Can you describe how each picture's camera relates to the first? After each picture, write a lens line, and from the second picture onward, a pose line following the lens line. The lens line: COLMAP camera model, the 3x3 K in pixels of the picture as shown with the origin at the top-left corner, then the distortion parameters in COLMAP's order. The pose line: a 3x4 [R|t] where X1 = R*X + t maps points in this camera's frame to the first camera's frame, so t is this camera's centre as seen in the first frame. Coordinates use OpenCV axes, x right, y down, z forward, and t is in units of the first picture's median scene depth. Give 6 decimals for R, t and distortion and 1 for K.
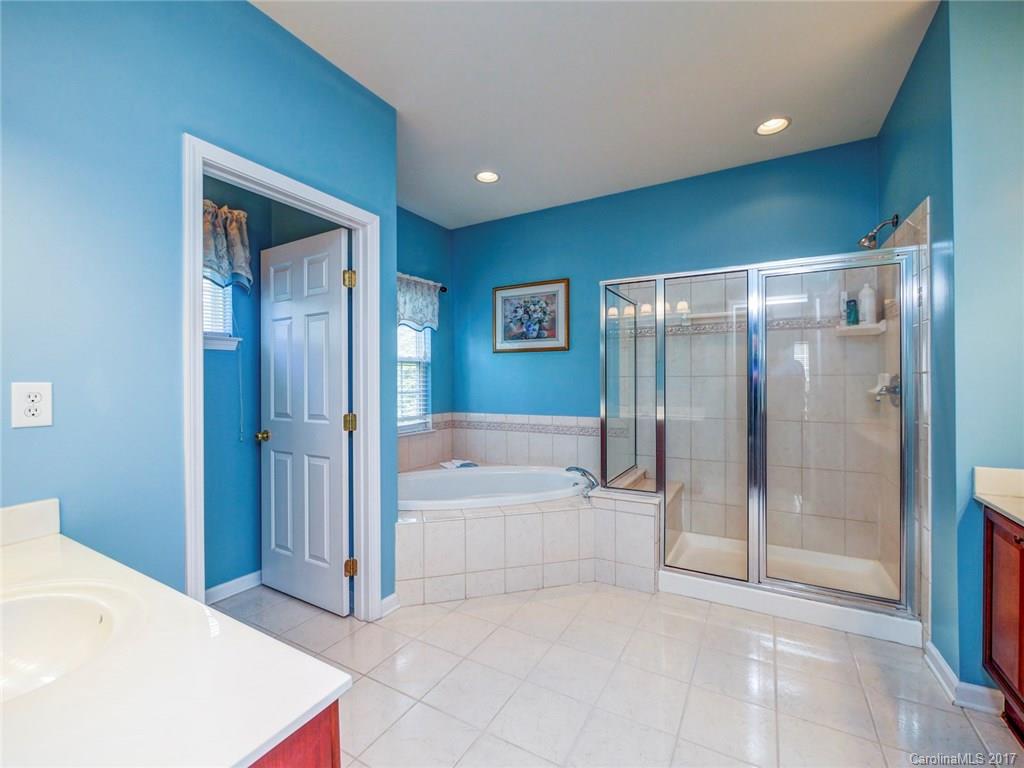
lens RADIAL K [[436.6, 0, 521.0], [0, 436.6, 382.7], [0, 0, 1]] dist [-0.001753, -0.000165]
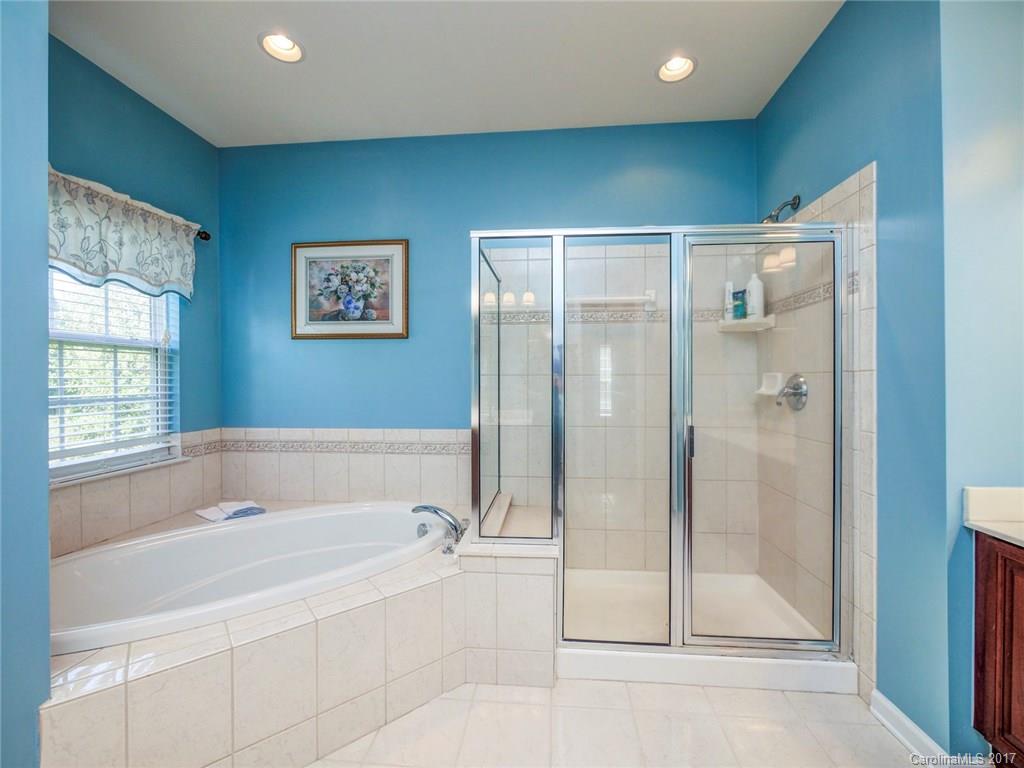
lens RADIAL K [[436.6, 0, 514.6], [0, 436.6, 384.8], [0, 0, 1]] dist [-0.001753, -0.000165]
pose [[0.916098, 0.000309, 0.400954, -0.019728], [-0.001056, 0.999998, 0.001642, 0.002028], [-0.400953, -0.001927, 0.916097, 0.260714]]
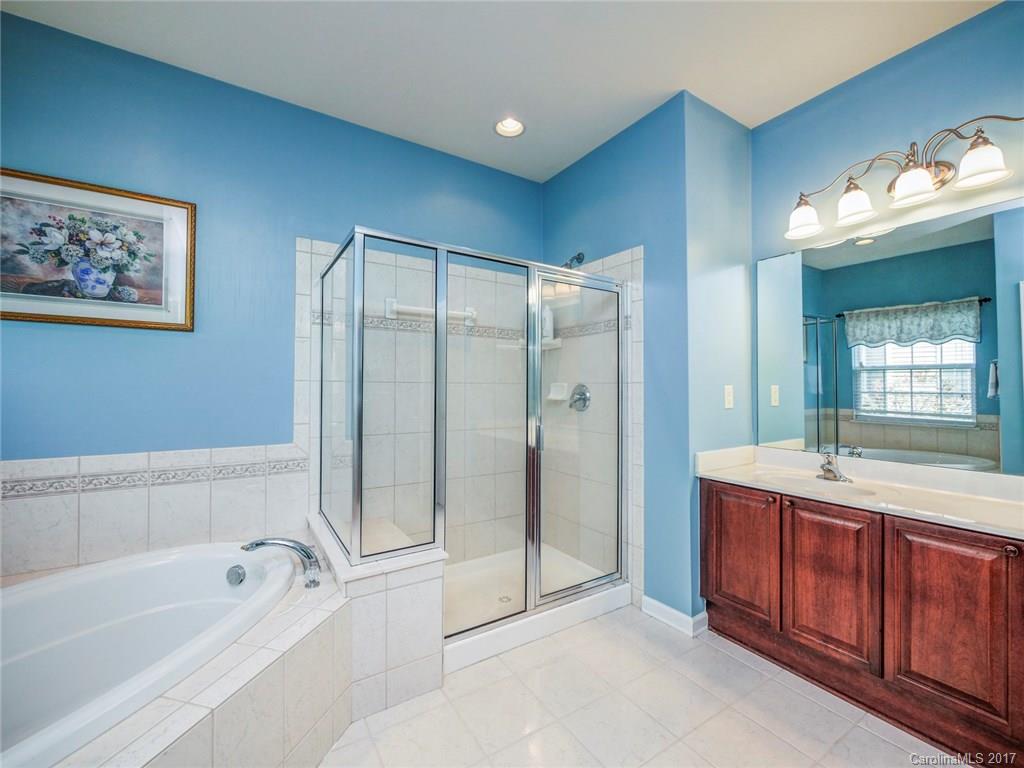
lens RADIAL K [[436.6, 0, 518.3], [0, 436.6, 383.7], [0, 0, 1]] dist [-0.001753, -0.000165]
pose [[0.476090, 0.018319, 0.879206, -0.182735], [-0.002228, 0.999805, -0.019625, 0.002962], [-0.879394, 0.007384, 0.476038, 0.366580]]
